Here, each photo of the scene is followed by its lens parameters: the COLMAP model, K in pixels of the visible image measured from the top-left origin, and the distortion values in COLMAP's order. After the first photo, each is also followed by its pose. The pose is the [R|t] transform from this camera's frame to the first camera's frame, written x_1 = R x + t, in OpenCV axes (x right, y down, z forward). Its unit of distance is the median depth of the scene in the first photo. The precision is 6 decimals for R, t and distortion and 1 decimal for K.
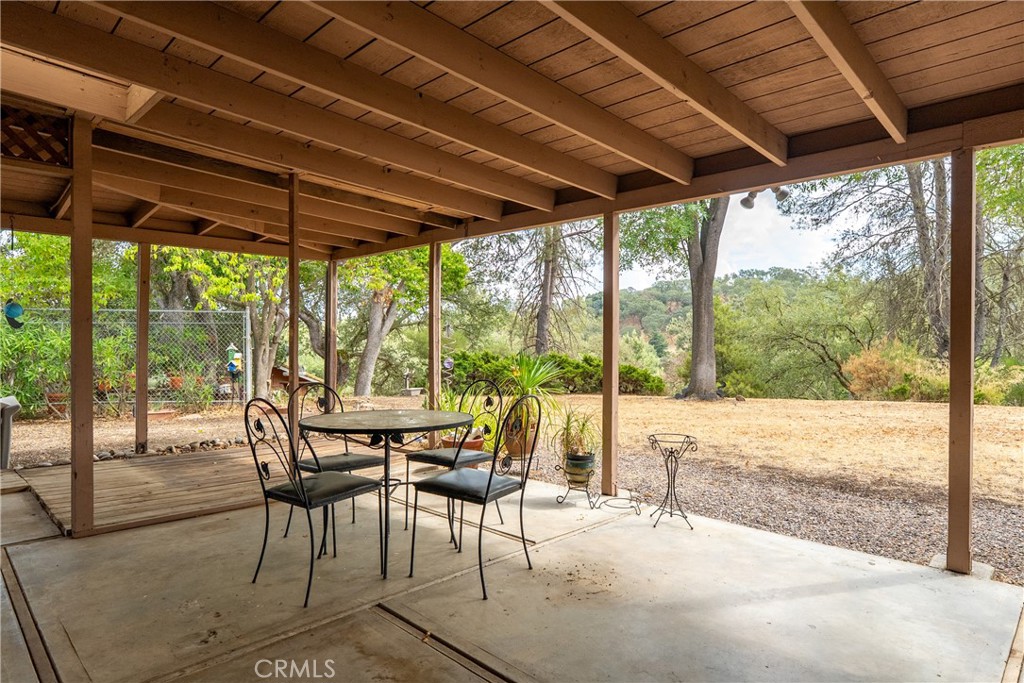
lens RADIAL K [[596.7, 0, 511.0], [0, 596.7, 339.6], [0, 0, 1]] dist [0.002234, 0.001125]
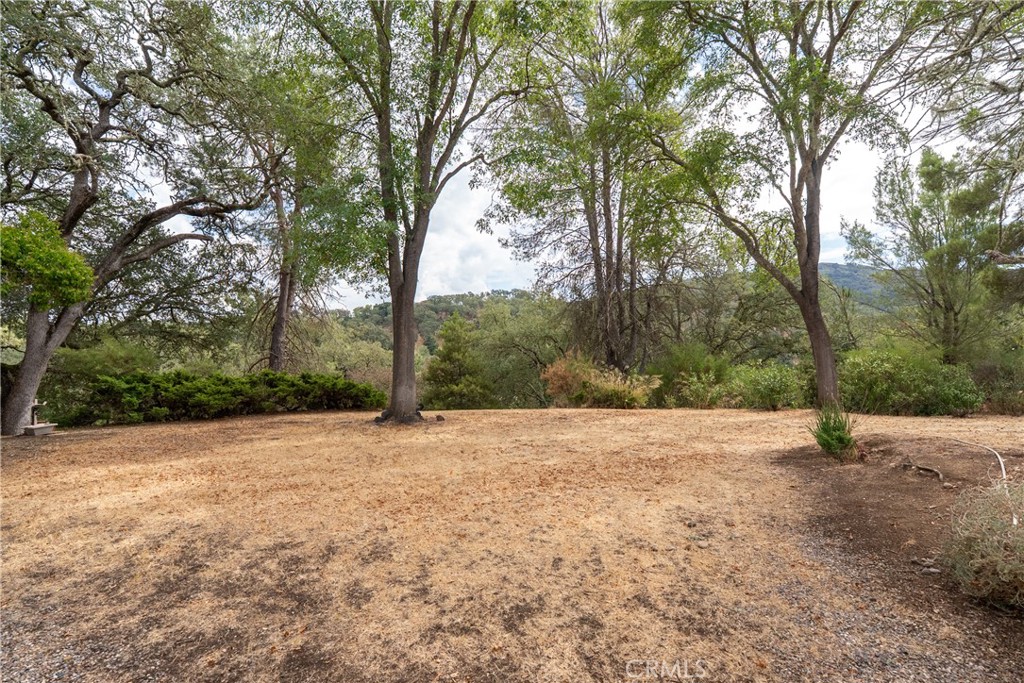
lens RADIAL K [[465.6, 0, 512.4], [0, 465.6, 342.1], [0, 0, 1]] dist [0.002430, 0.000294]
pose [[0.918265, -0.000499, 0.395967, 0.106715], [-0.000925, 0.999994, 0.003405, -0.020031], [-0.395966, -0.003493, 0.918258, 0.130017]]
